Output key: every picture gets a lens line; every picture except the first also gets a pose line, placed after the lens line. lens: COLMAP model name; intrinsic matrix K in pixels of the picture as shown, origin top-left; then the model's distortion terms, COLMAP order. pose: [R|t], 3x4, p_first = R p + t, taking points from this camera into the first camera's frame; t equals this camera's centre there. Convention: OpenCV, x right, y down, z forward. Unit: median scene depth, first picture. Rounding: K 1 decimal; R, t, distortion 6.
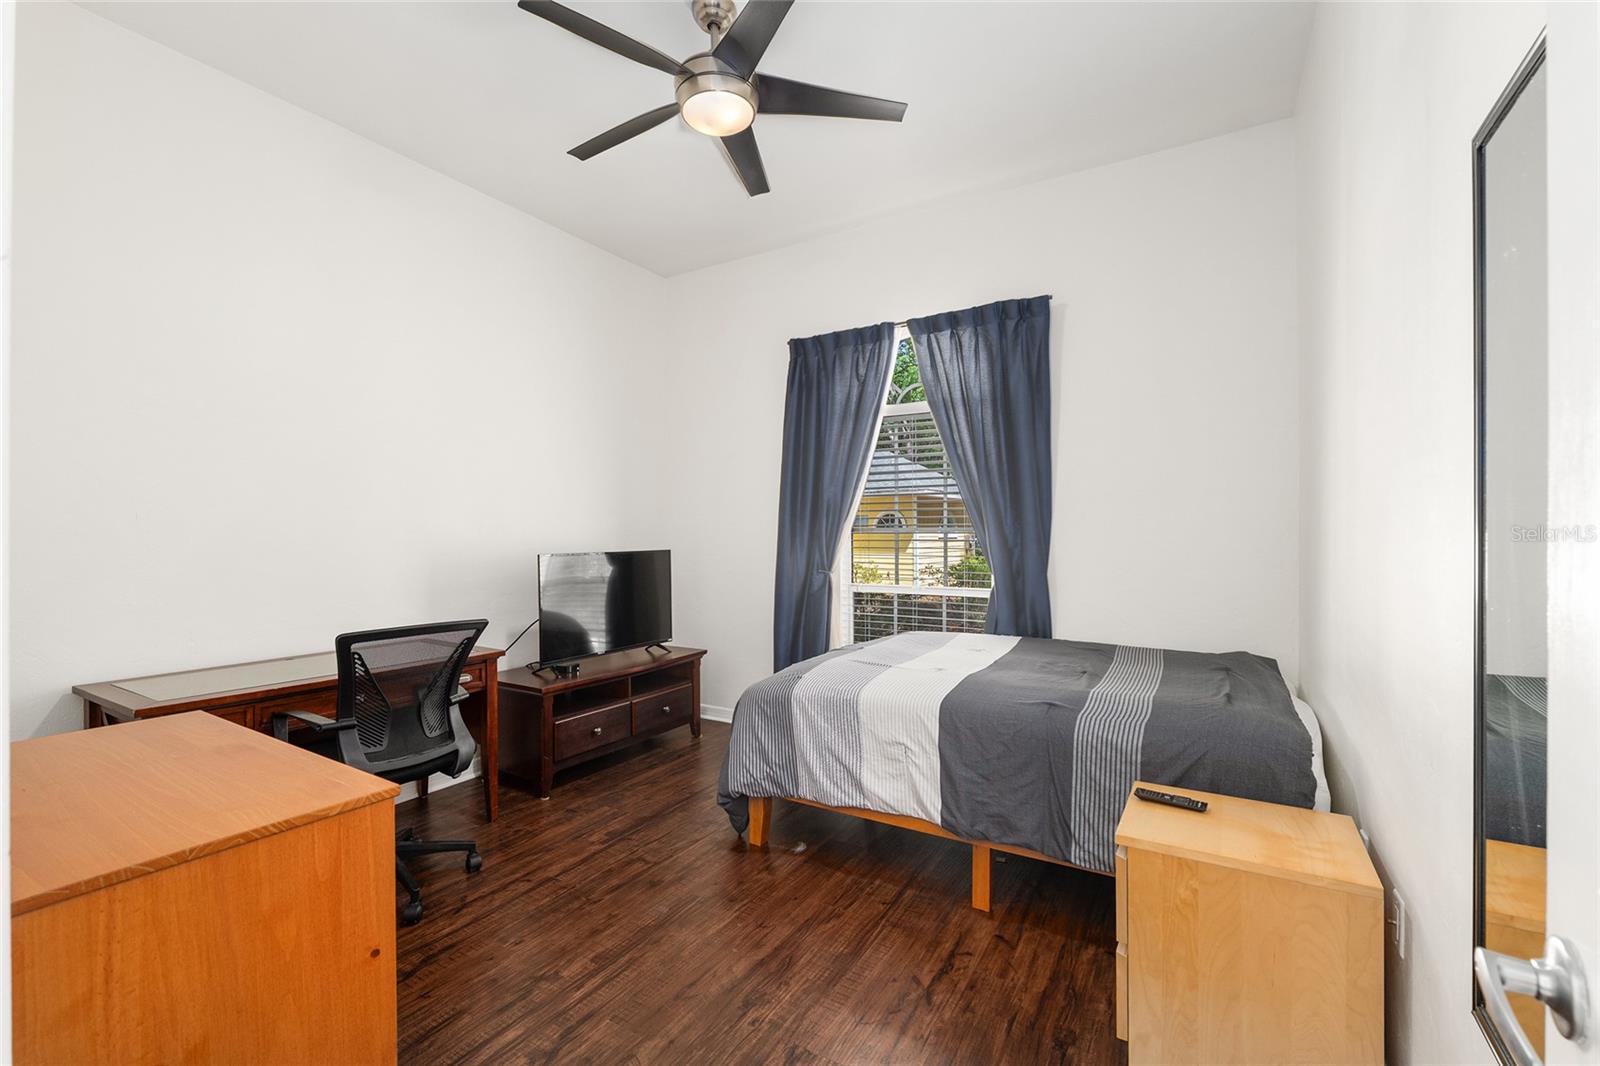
lens RADIAL K [[689.3, 0, 805.3], [0, 689.3, 531.2], [0, 0, 1]] dist [-0.005665, -0.000794]
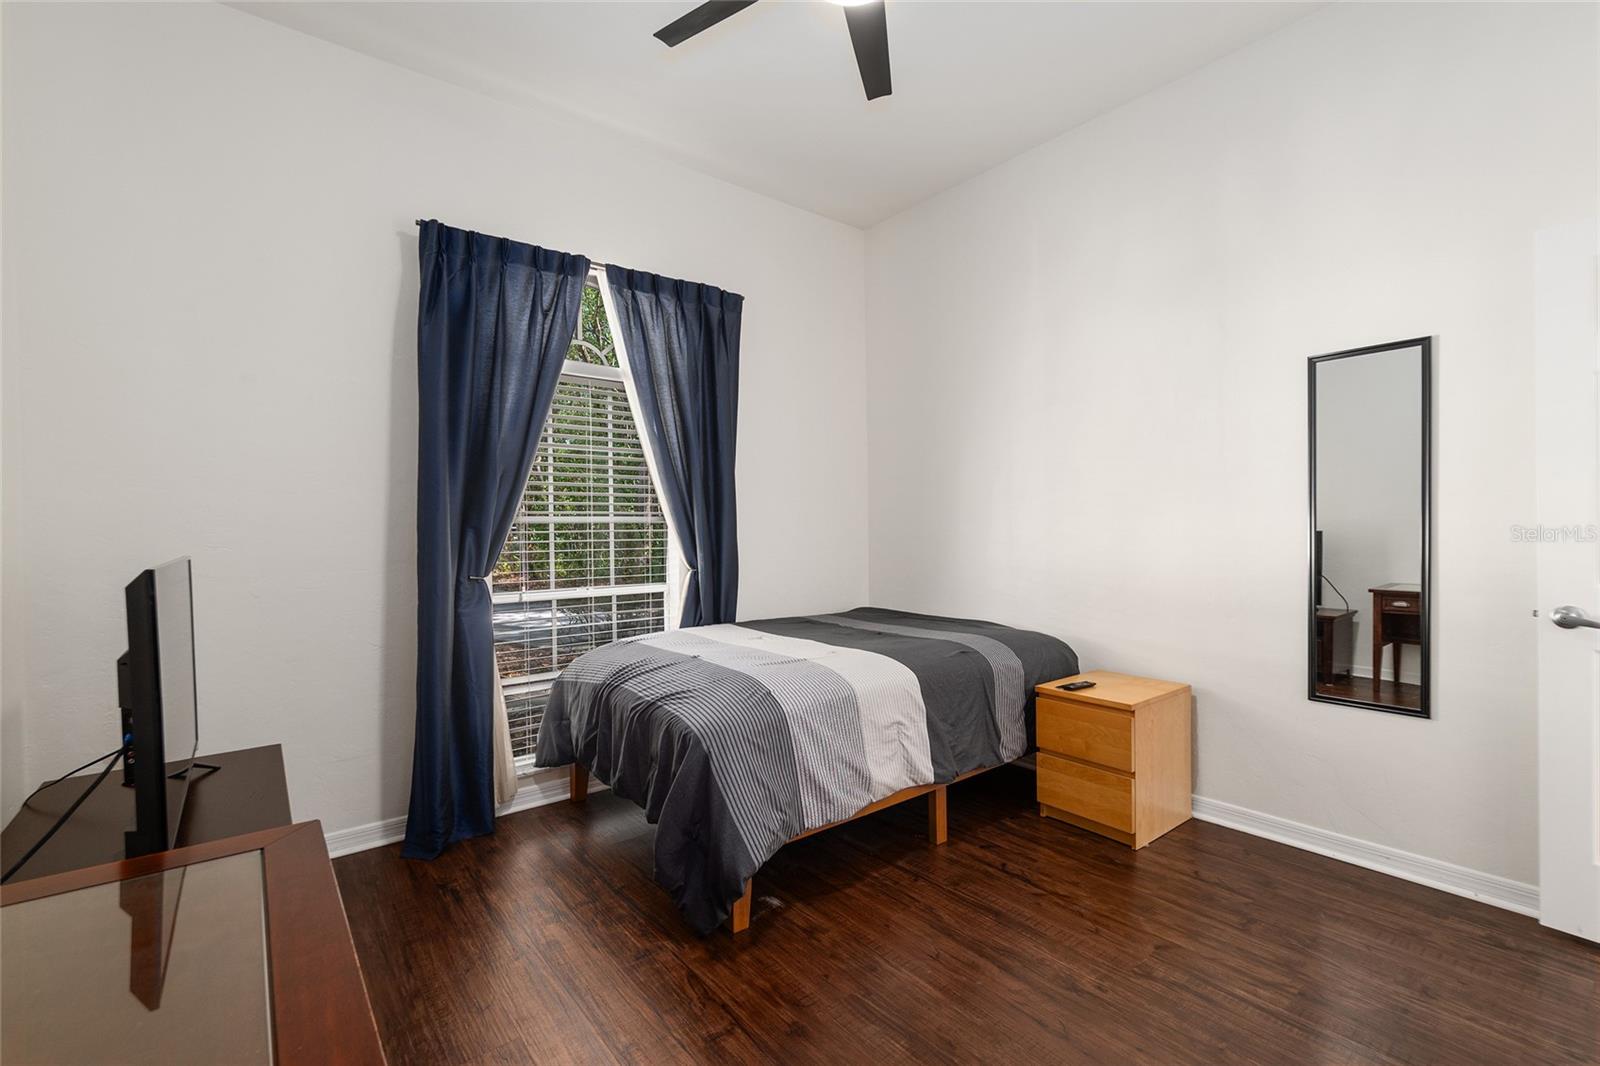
lens RADIAL K [[689.3, 0, 802.7], [0, 689.3, 535.8], [0, 0, 1]] dist [-0.005665, -0.000794]
pose [[0.346199, -0.008455, 0.938123, -0.823743], [0.007623, 0.999952, 0.006199, 0.024593], [-0.938130, 0.005005, 0.346247, 0.744764]]
